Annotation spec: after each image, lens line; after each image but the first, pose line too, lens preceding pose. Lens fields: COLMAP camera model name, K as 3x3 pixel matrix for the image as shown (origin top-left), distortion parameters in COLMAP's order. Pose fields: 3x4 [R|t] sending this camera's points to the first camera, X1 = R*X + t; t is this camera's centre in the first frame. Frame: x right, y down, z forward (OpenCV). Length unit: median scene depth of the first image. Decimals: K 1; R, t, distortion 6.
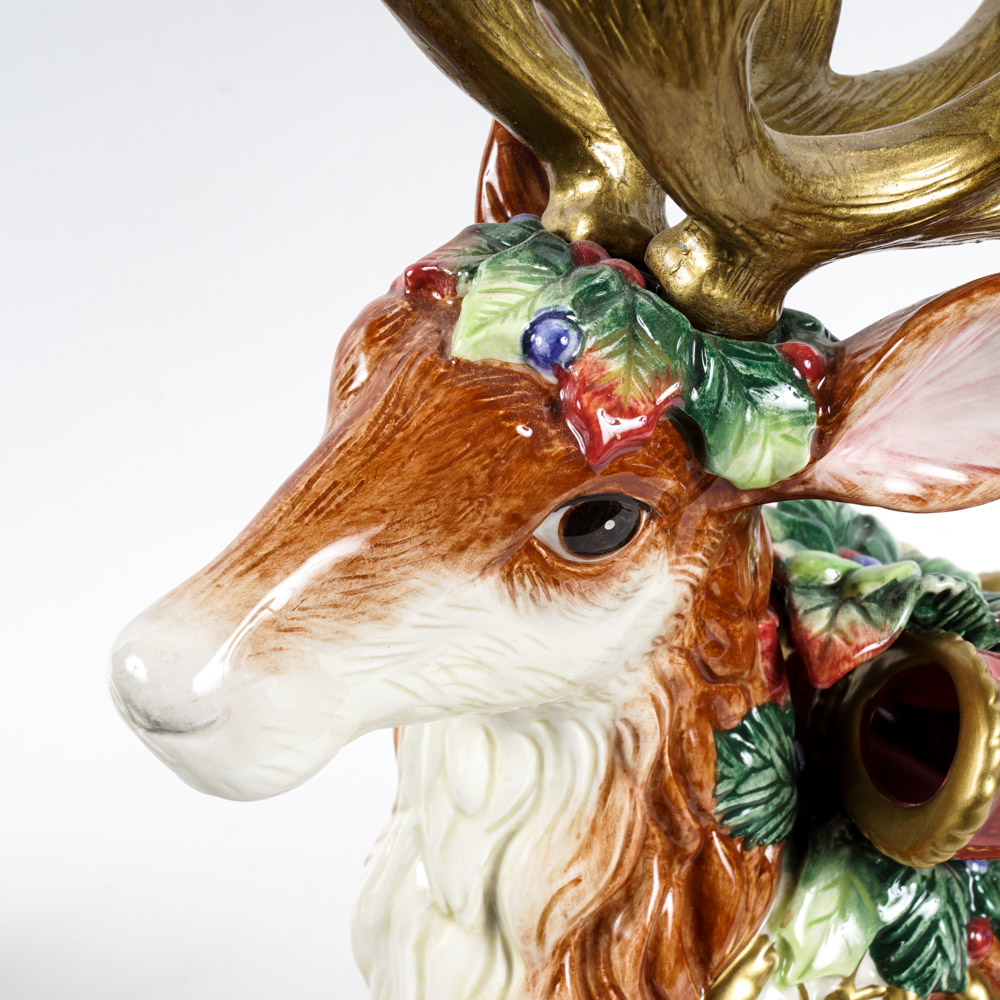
lens RADIAL K [[1786.6, 0, 500.0], [0, 1786.6, 500.0], [0, 0, 1]] dist [-0.066680, -0.130948]
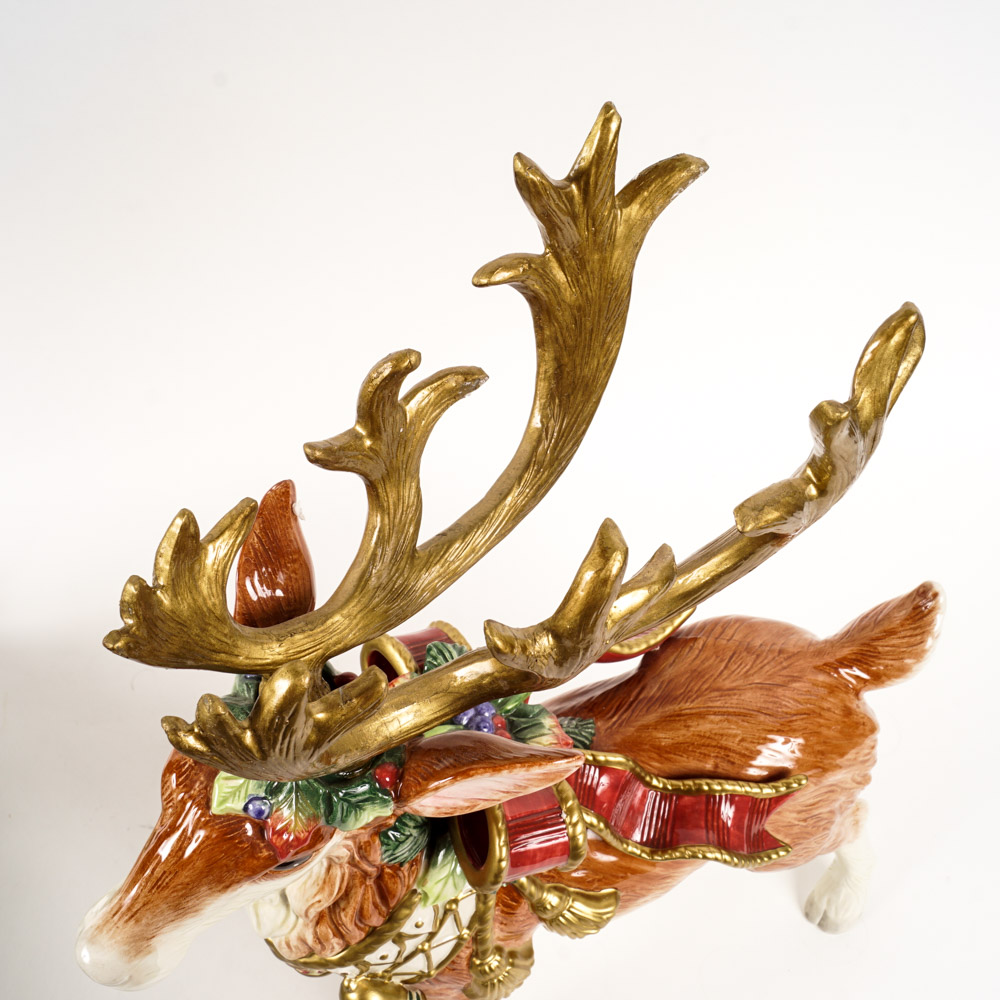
lens RADIAL K [[1114.3, 0, 500.0], [0, 1114.3, 500.0], [0, 0, 1]] dist [-0.096414, 0.006212]
pose [[0.997042, -0.051680, 0.056891, 0.248725], [0.025447, 0.920407, 0.390132, -0.884685], [-0.072525, -0.387530, 0.919000, -0.071010]]
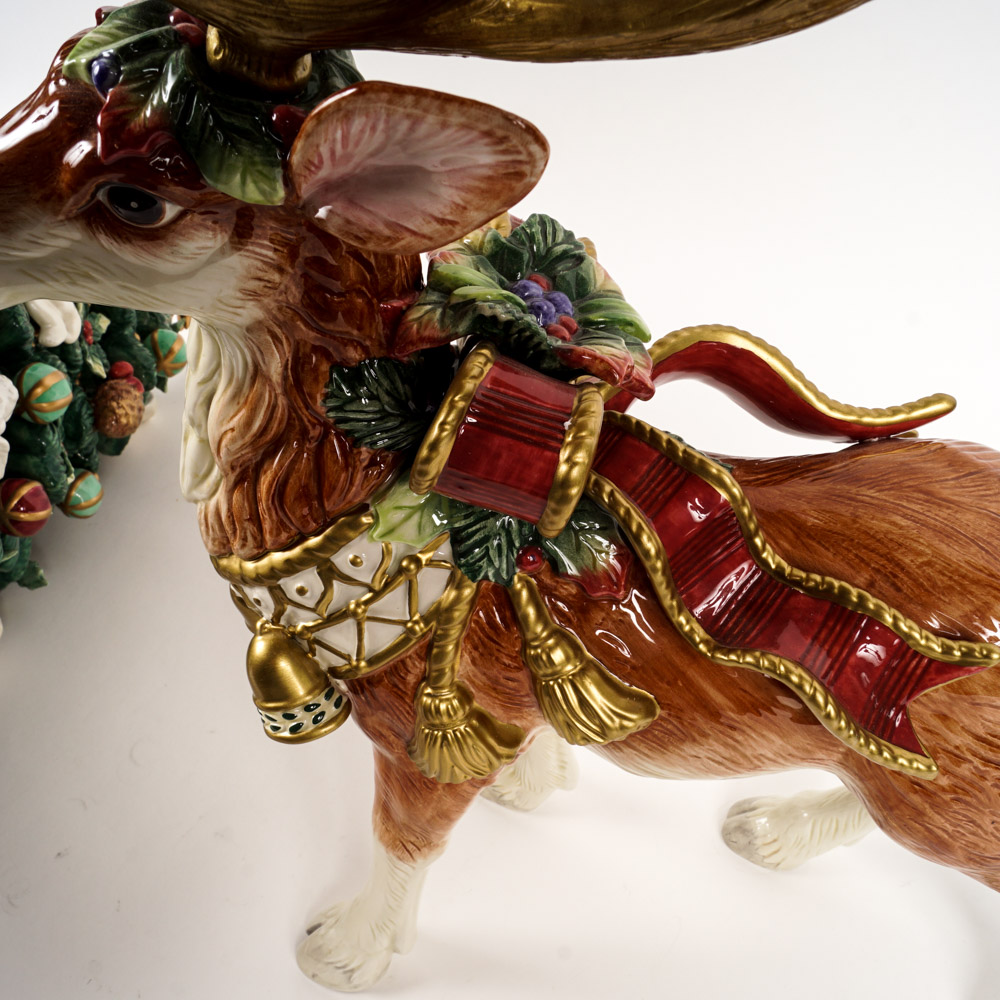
lens RADIAL K [[1114.3, 0, 500.0], [0, 1114.3, 500.0], [0, 0, 1]] dist [-0.096414, 0.006212]
pose [[0.881778, 0.328411, -0.338547, 0.713652], [-0.213677, 0.918032, 0.334004, -0.129464], [0.420488, -0.222178, 0.879674, 0.250326]]
